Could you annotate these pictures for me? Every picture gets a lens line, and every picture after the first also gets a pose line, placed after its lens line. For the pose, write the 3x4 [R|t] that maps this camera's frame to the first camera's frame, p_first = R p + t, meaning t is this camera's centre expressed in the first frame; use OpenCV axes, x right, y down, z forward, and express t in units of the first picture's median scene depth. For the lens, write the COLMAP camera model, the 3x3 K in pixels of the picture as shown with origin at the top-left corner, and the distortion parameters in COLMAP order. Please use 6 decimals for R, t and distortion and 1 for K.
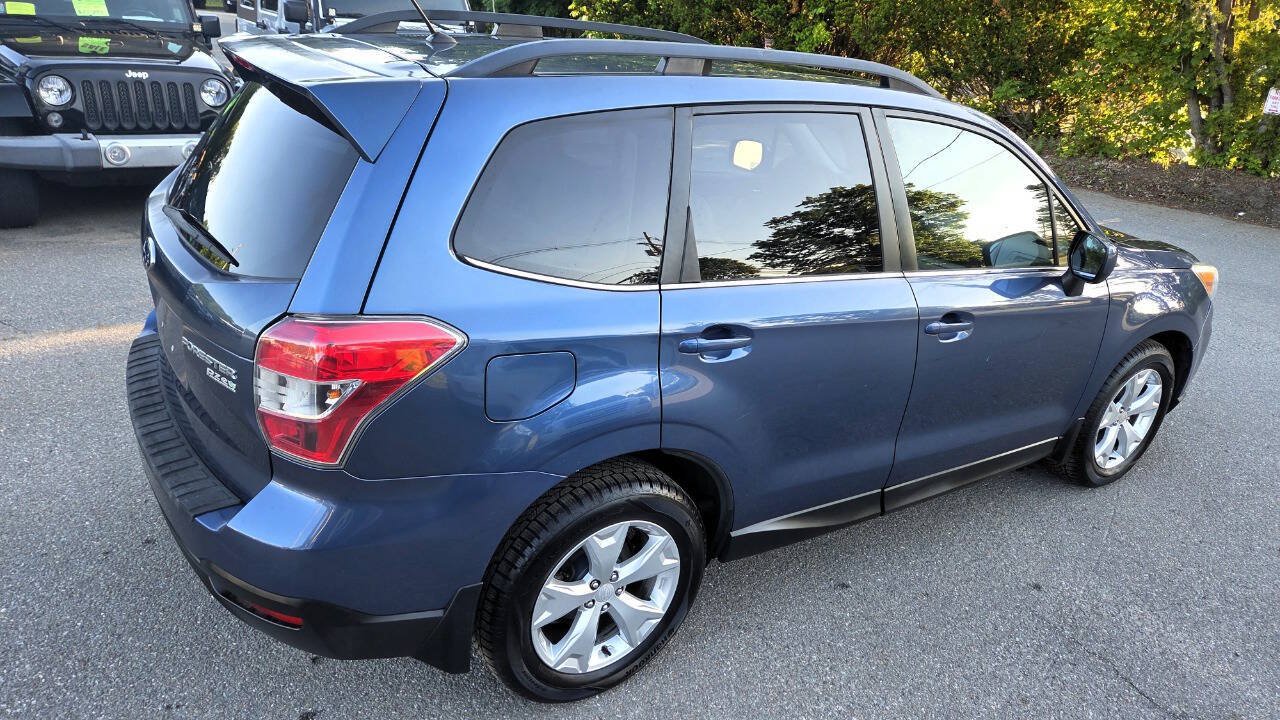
lens RADIAL K [[888.2, 0, 638.7], [0, 888.2, 356.4], [0, 0, 1]] dist [0.086173, -0.089679]
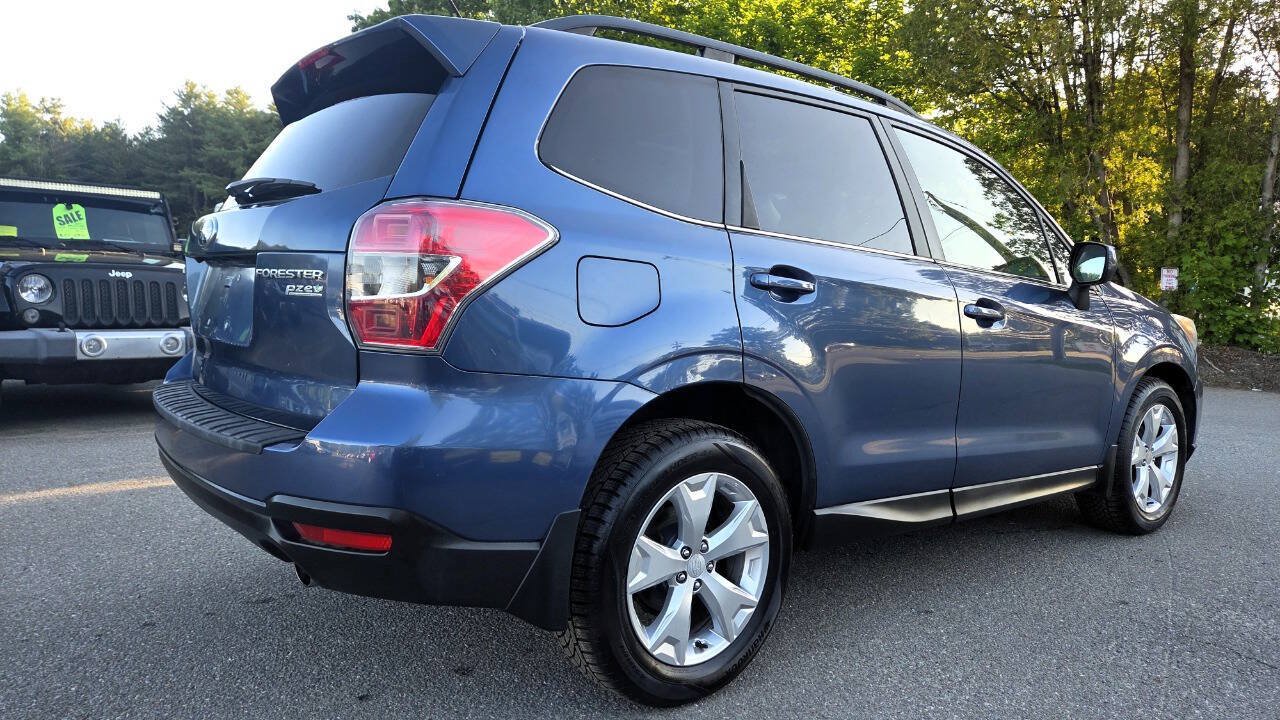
lens RADIAL K [[888.2, 0, 638.7], [0, 888.2, 356.4], [0, 0, 1]] dist [0.086173, -0.089679]
pose [[0.993737, -0.070082, 0.087034, -0.126058], [0.094321, 0.943712, -0.317035, 0.273123], [-0.059916, 0.323258, 0.944412, 0.064139]]
